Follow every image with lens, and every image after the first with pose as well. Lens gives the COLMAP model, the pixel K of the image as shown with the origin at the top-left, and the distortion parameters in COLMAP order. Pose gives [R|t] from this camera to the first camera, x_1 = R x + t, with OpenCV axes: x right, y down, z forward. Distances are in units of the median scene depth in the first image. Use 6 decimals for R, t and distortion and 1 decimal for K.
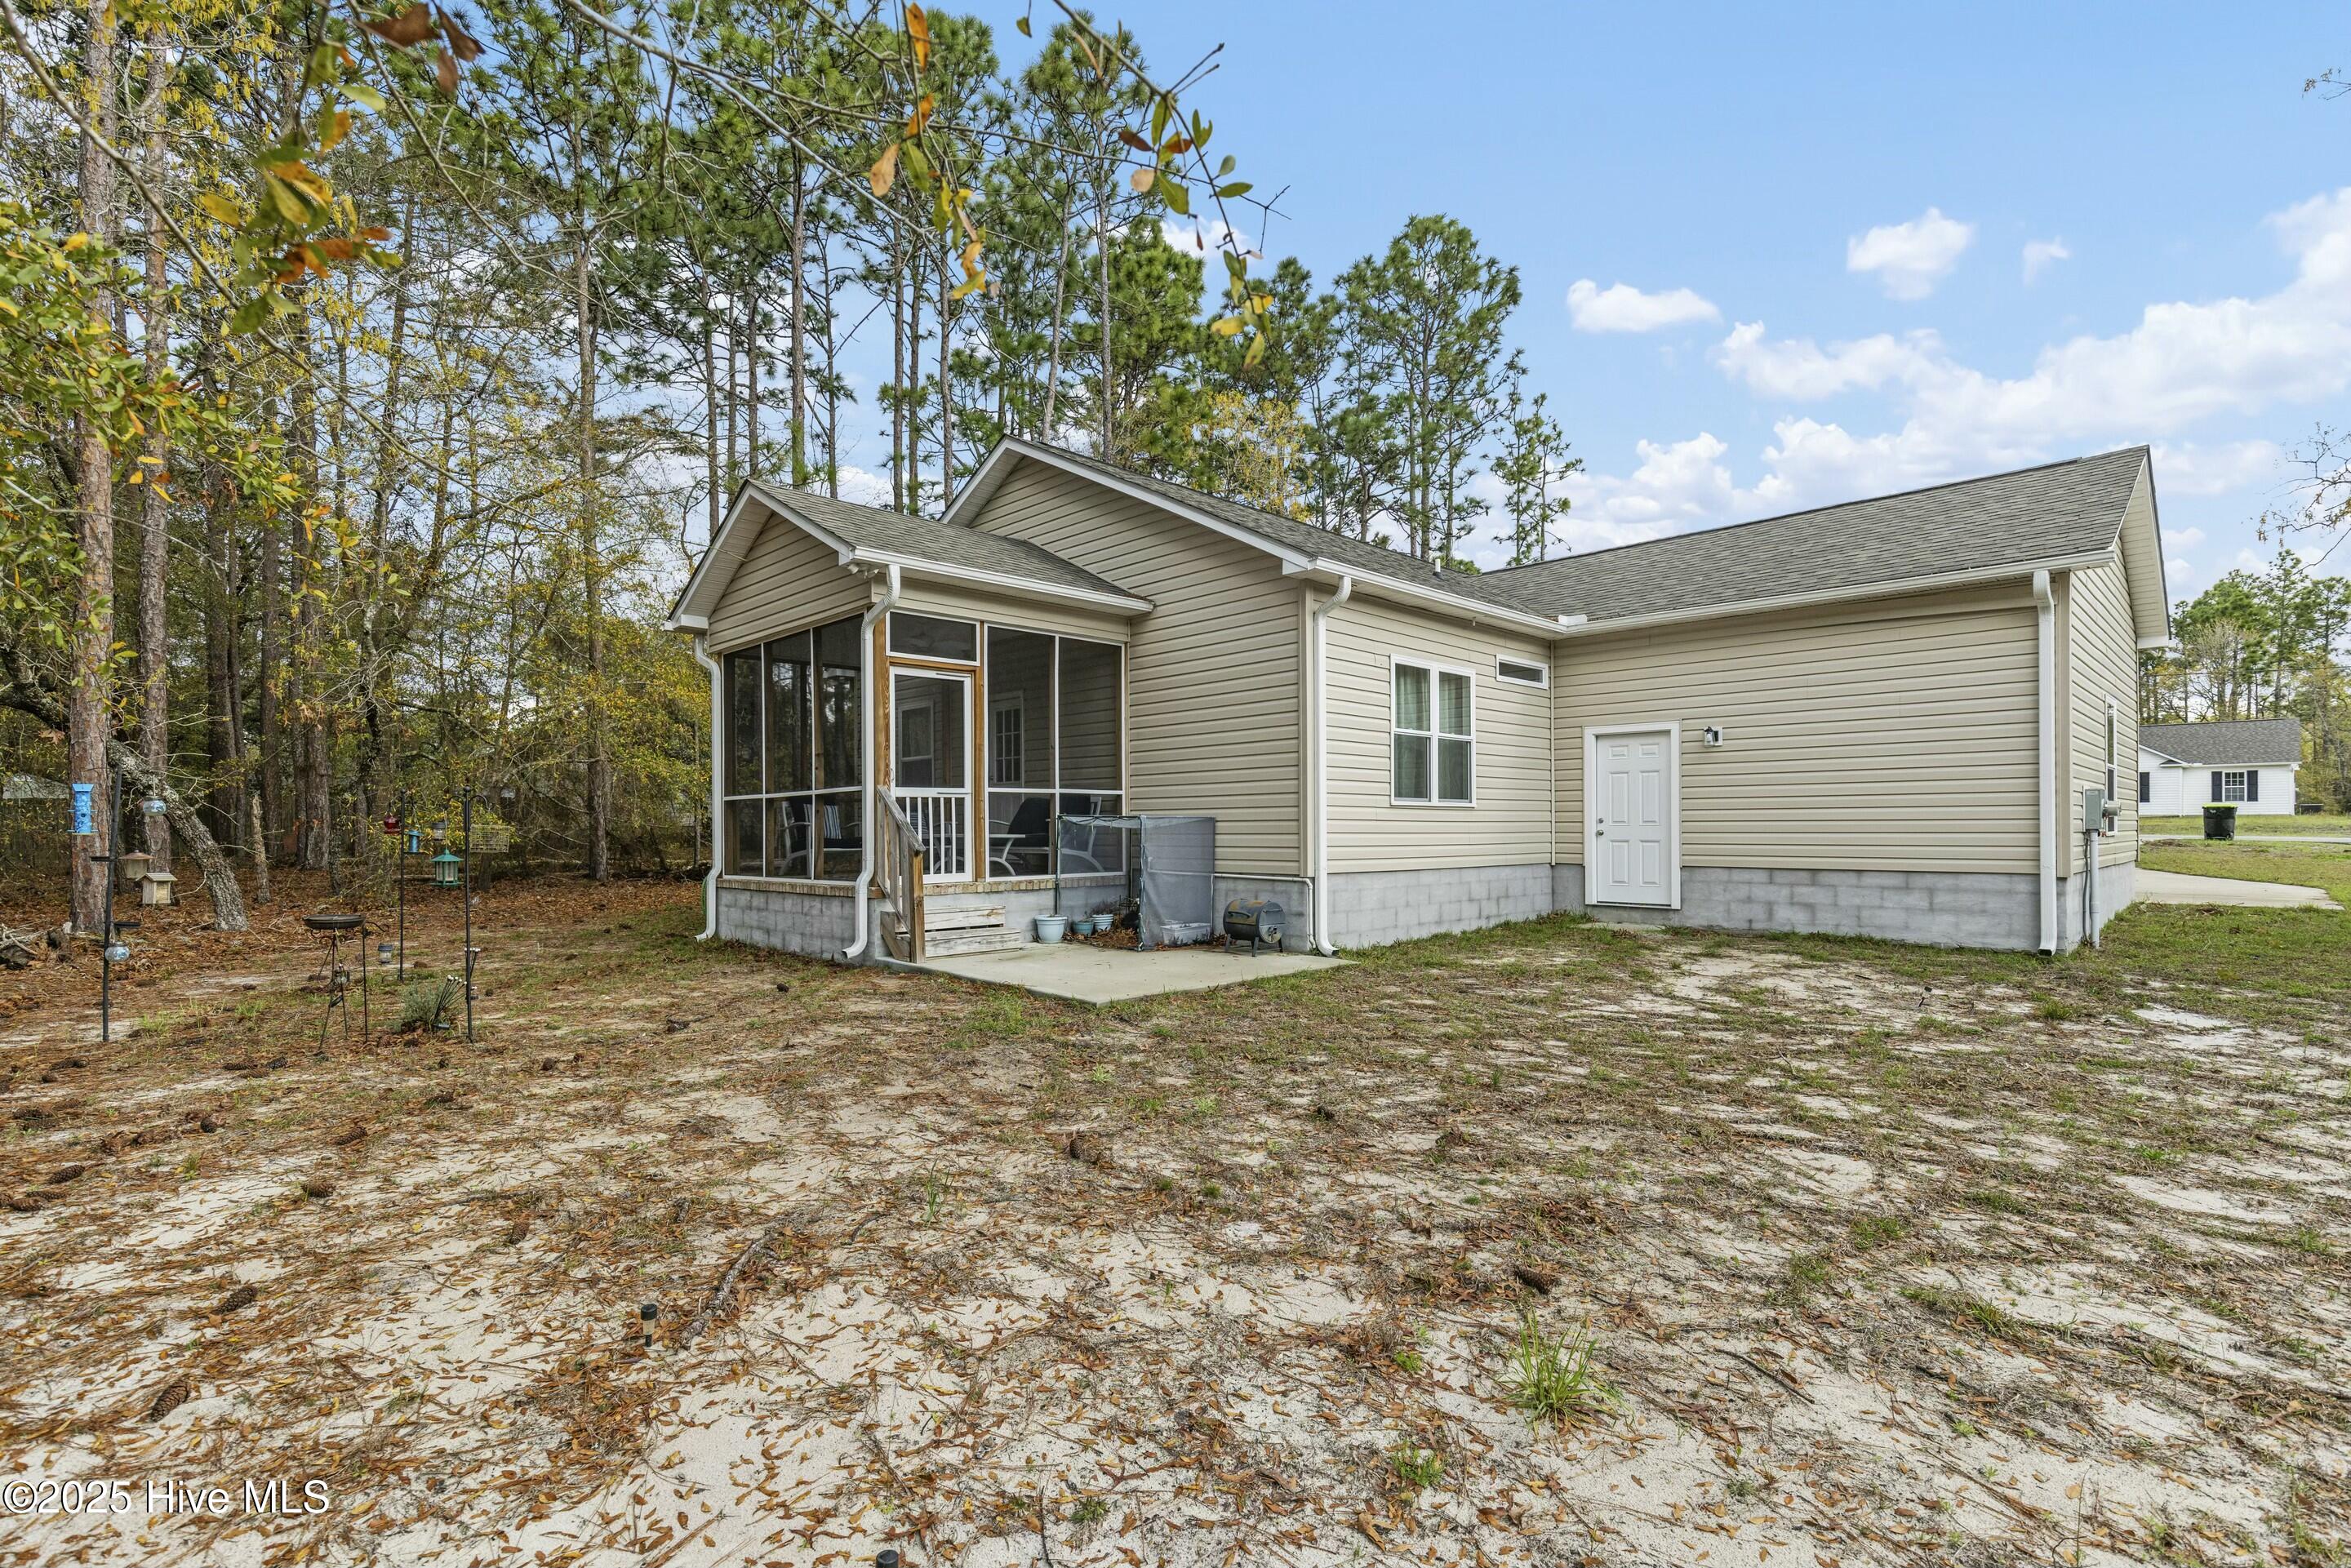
lens RADIAL K [[1071.1, 0, 1169.3], [0, 1071.1, 832.9], [0, 0, 1]] dist [0.003613, -0.000941]
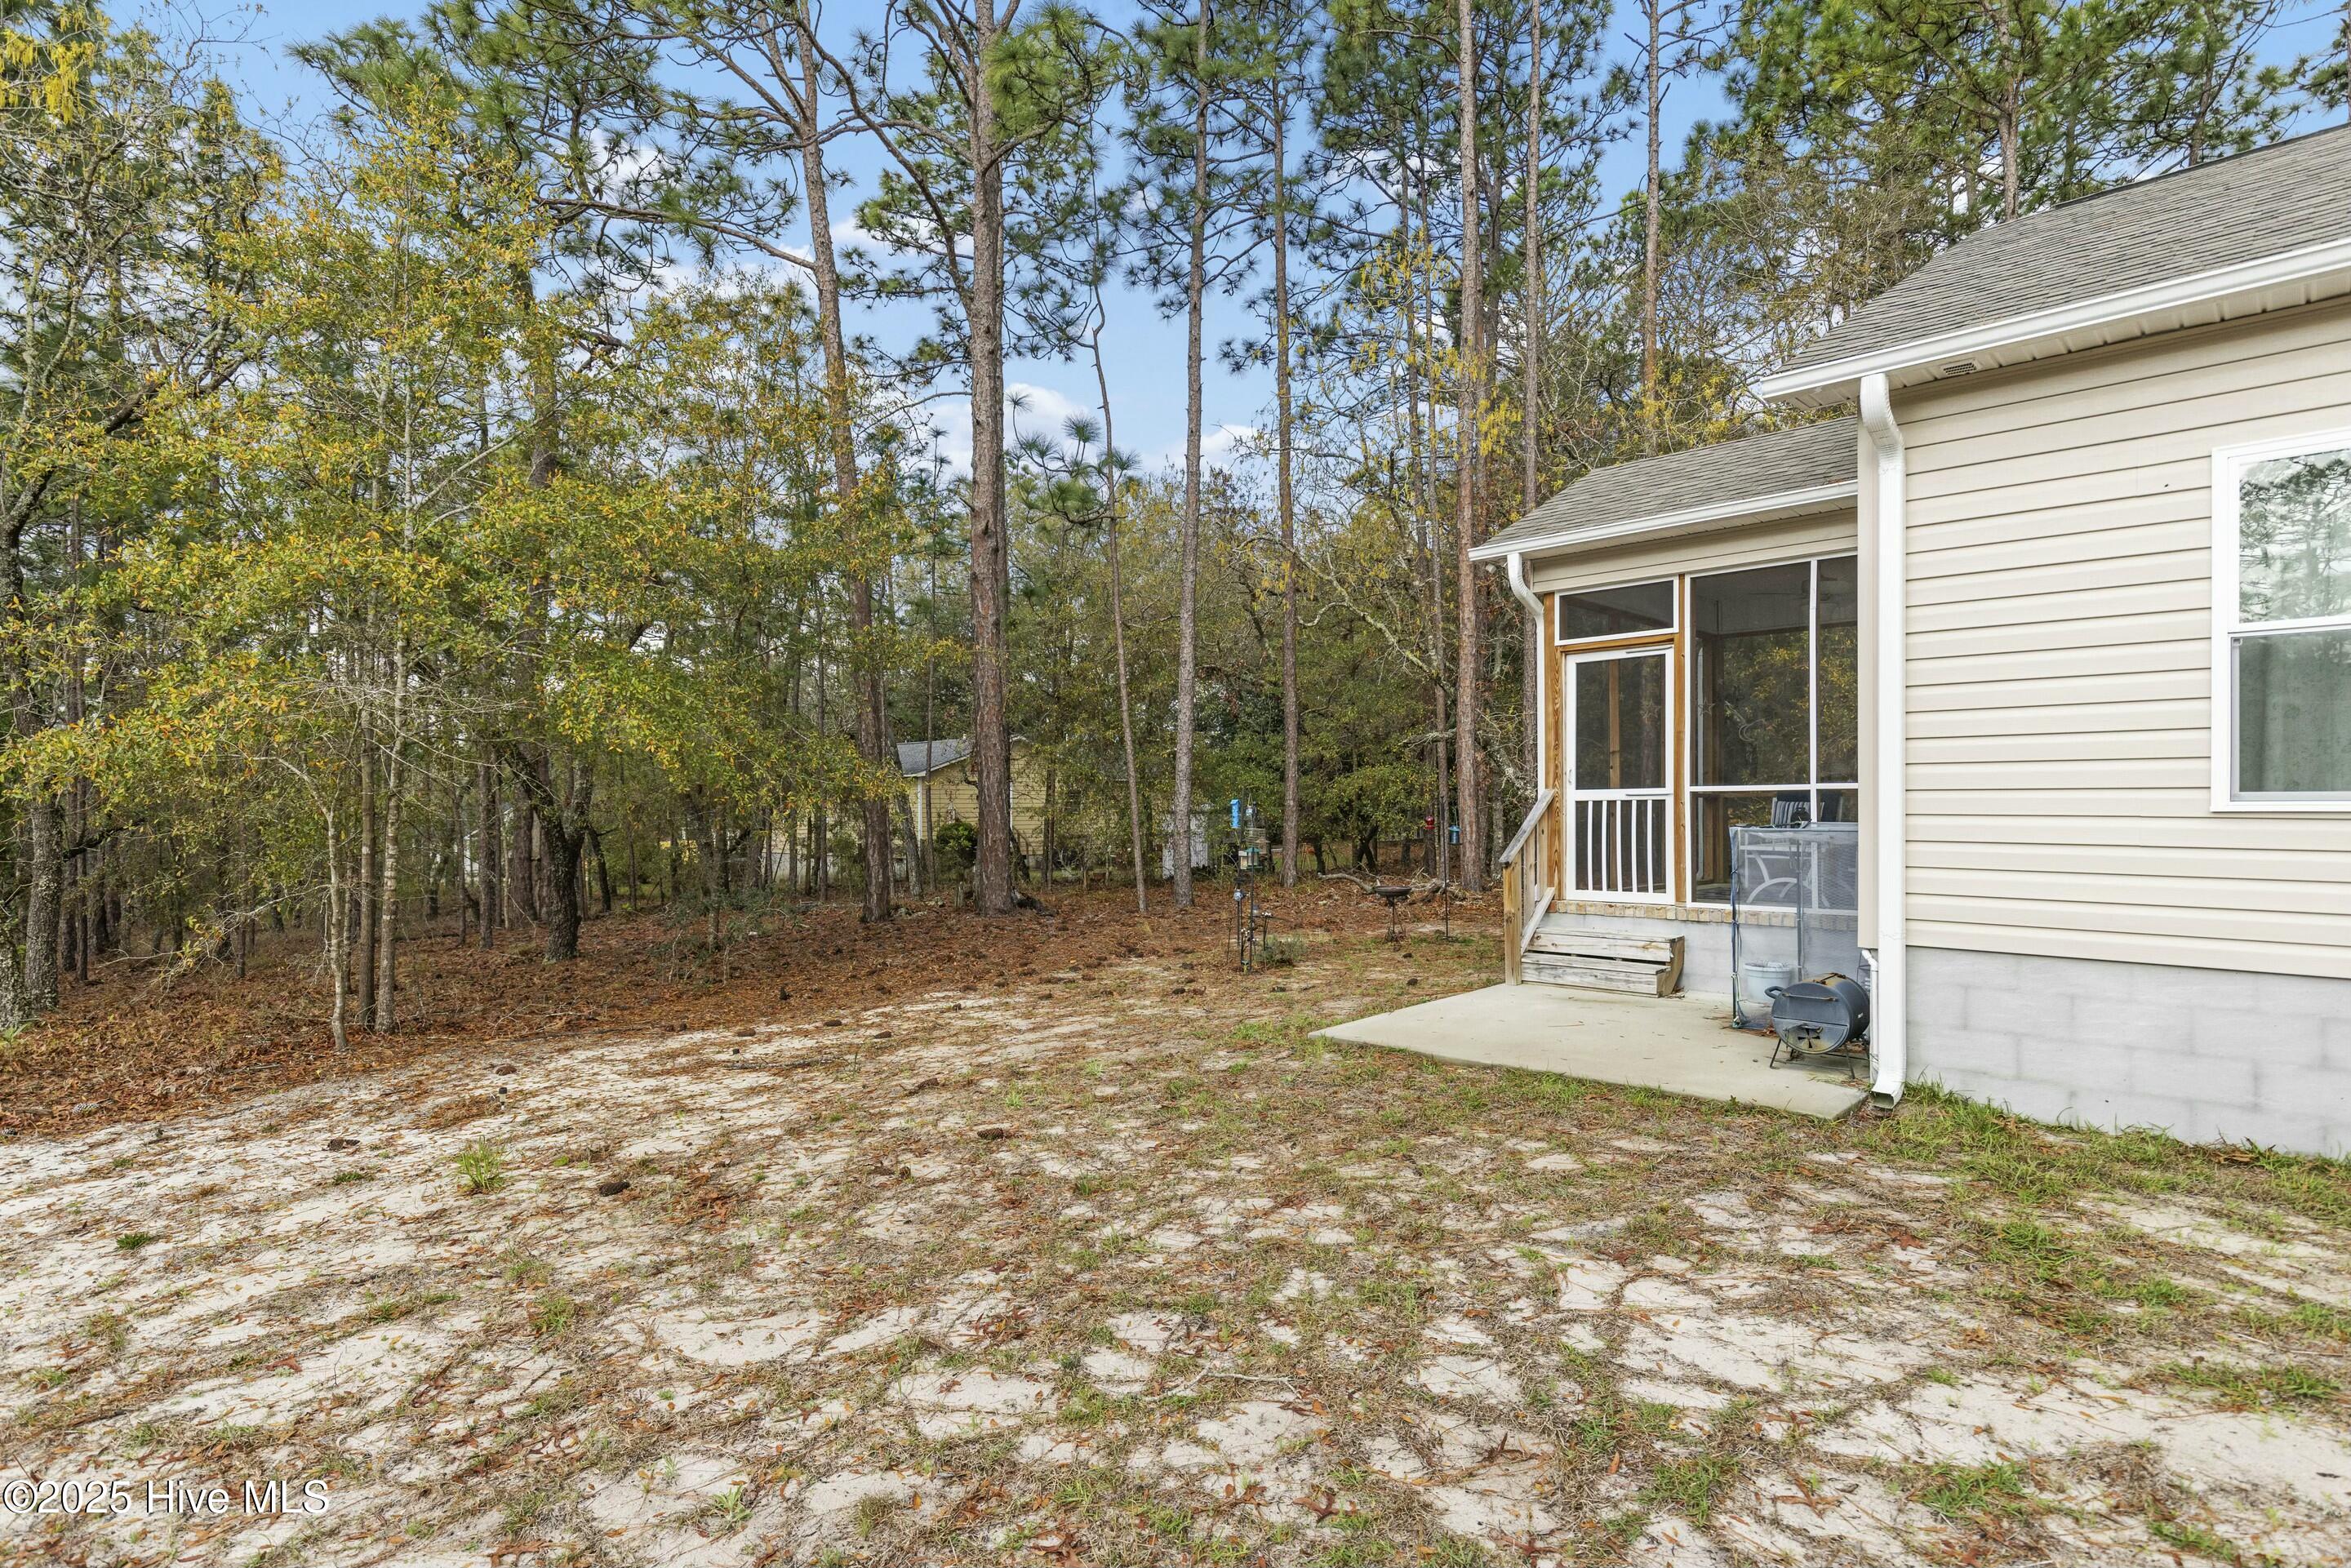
lens RADIAL K [[1203.6, 0, 1178.4], [0, 1203.6, 797.1], [0, 0, 1]] dist [0.001804, 0.002287]
pose [[0.027189, -0.007662, -0.999601, 1.362306], [0.001566, 0.999970, -0.007622, -0.055101], [0.999629, -0.001358, 0.027200, 1.193040]]
